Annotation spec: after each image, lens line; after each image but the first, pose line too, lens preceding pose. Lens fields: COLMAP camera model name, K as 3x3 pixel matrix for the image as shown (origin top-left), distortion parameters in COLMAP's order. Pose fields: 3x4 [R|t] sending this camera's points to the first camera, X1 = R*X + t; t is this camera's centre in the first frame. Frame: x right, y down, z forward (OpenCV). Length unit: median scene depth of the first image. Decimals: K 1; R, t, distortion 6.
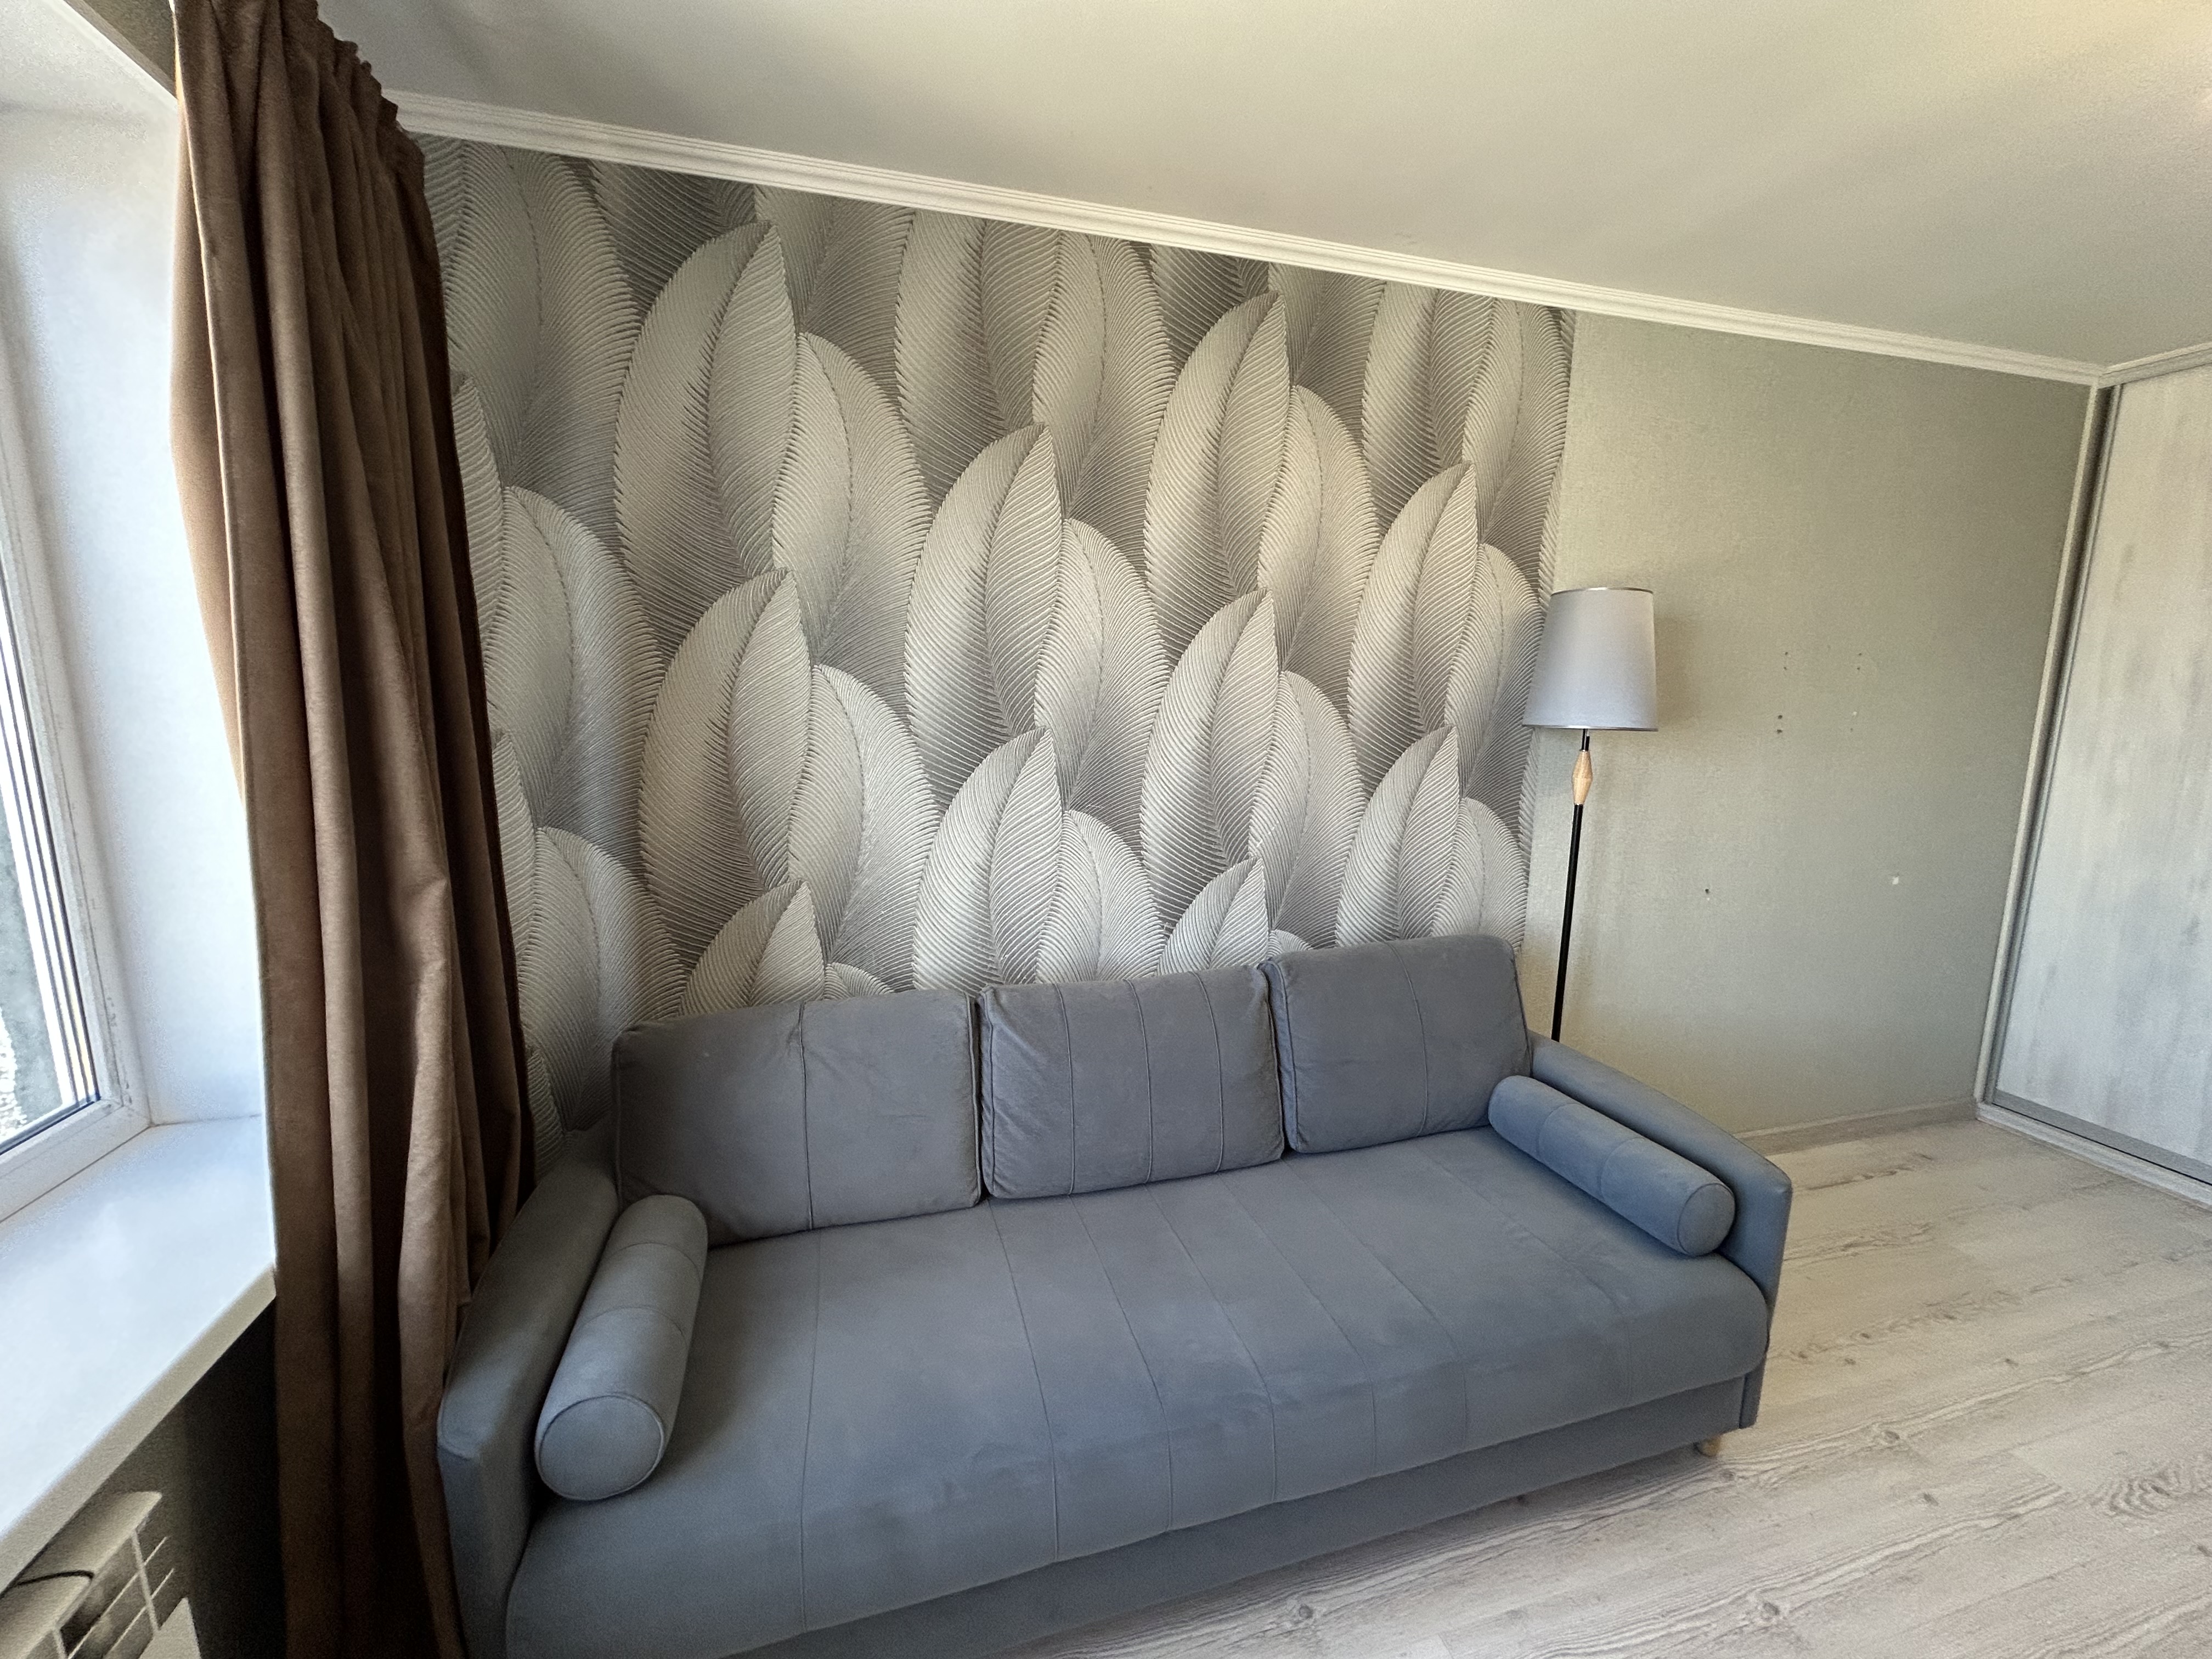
lens RADIAL K [[885.2, 0, 1107.8], [0, 885.2, 827.3], [0, 0, 1]] dist [-0.003323, 0.000960]
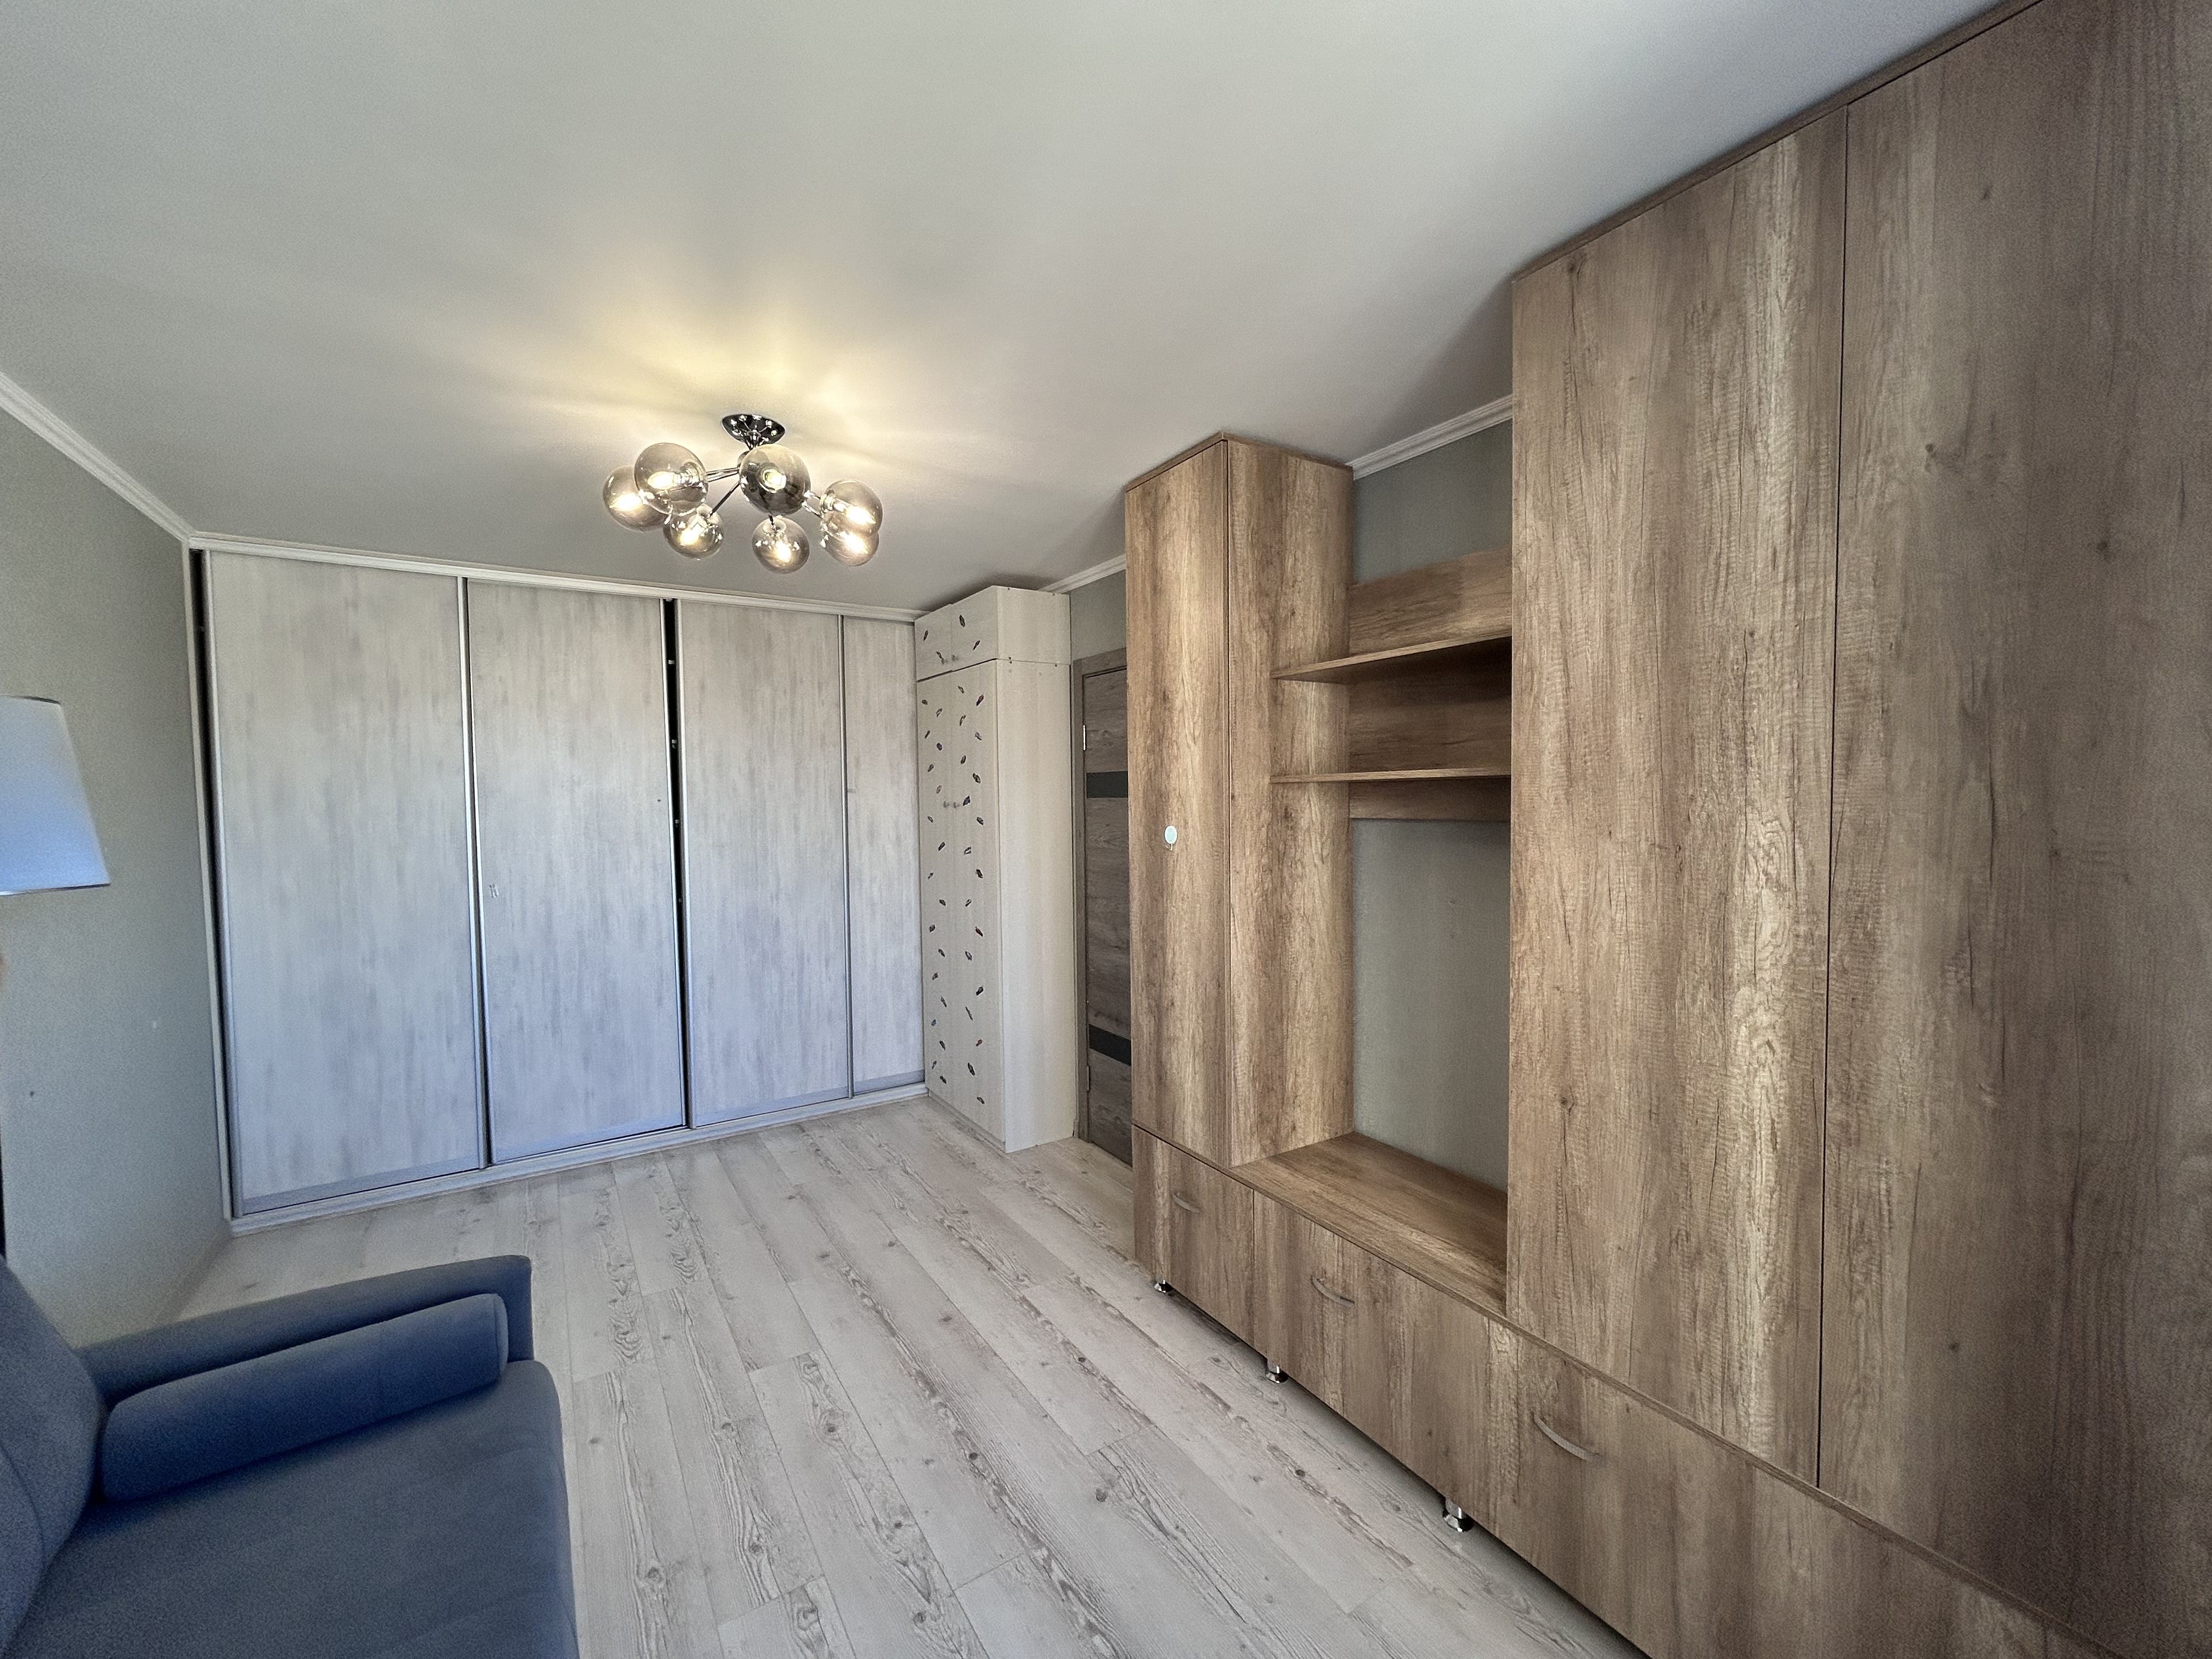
lens RADIAL K [[885.2, 0, 1102.3], [0, 885.2, 828.6], [0, 0, 1]] dist [-0.003323, 0.000960]
pose [[-0.296681, -0.041467, 0.954076, -0.356284], [0.162322, 0.982329, 0.093171, -0.085071], [-0.941080, 0.182510, -0.284707, 0.379013]]
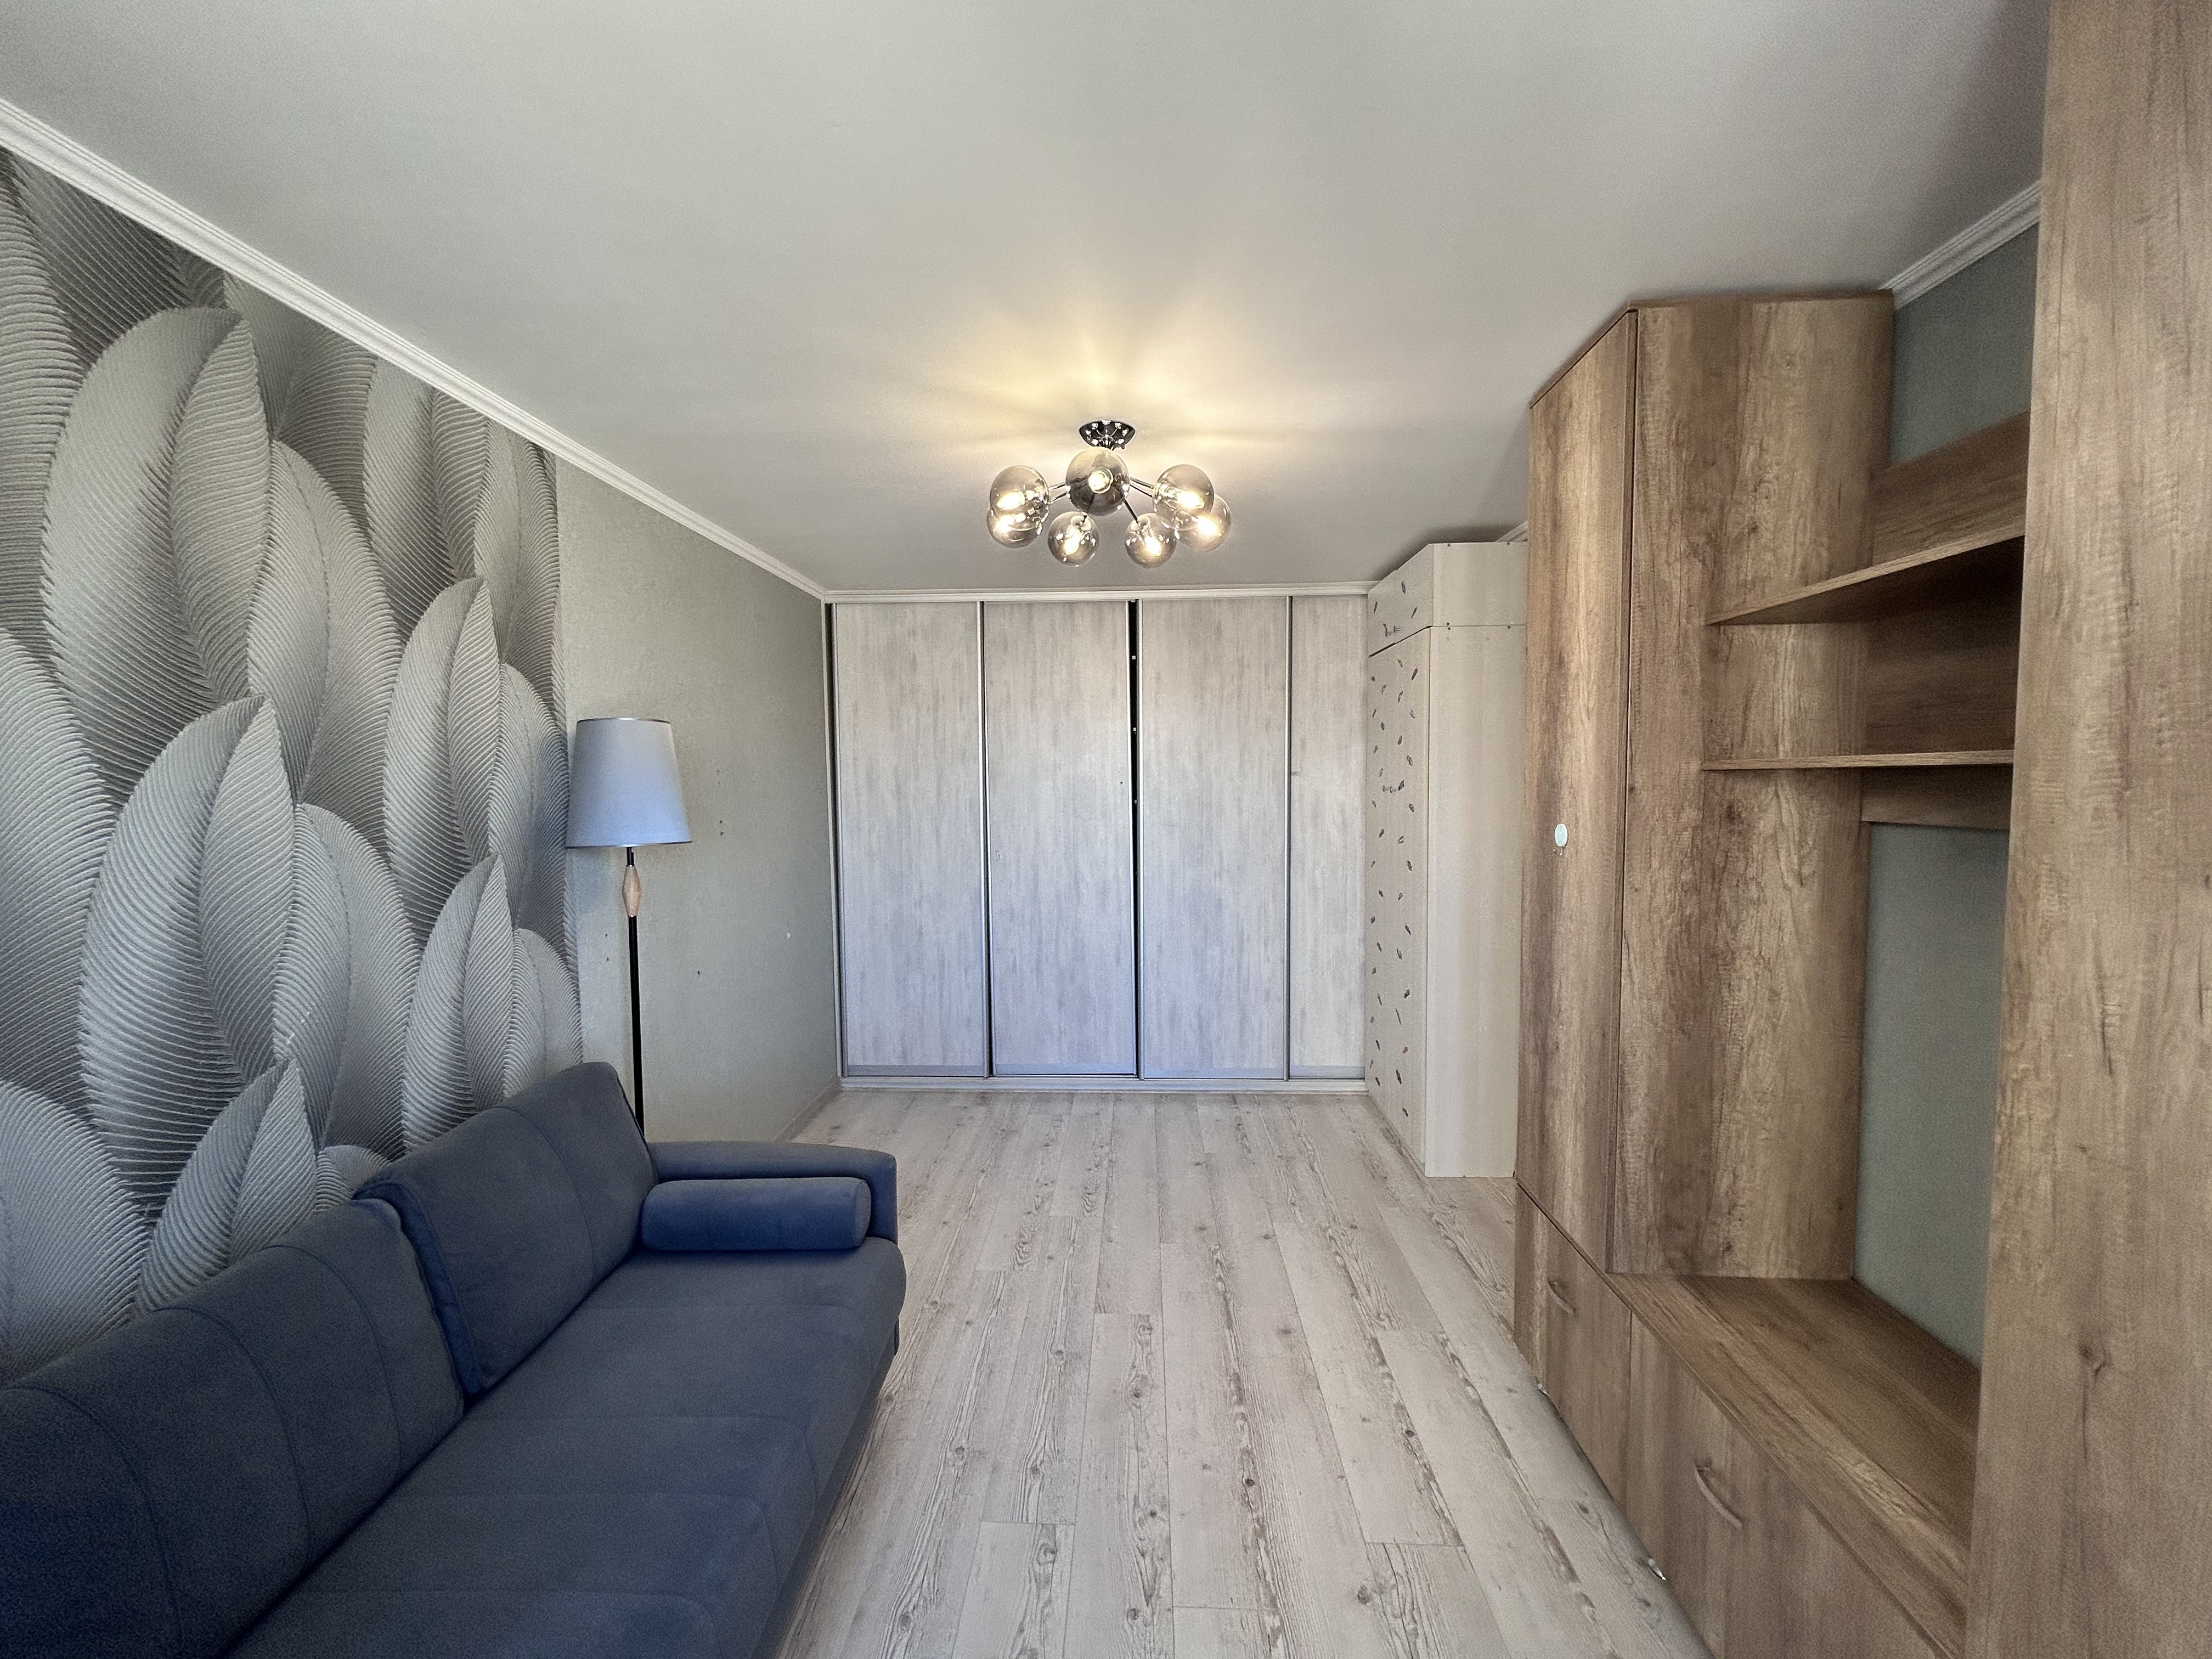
lens RADIAL K [[885.2, 0, 1103.4], [0, 885.2, 828.7], [0, 0, 1]] dist [-0.003323, 0.000960]
pose [[0.314073, -0.065795, 0.947116, -0.294685], [0.164136, 0.986337, 0.014091, -0.052341], [-0.935103, 0.151031, 0.320581, 0.117479]]
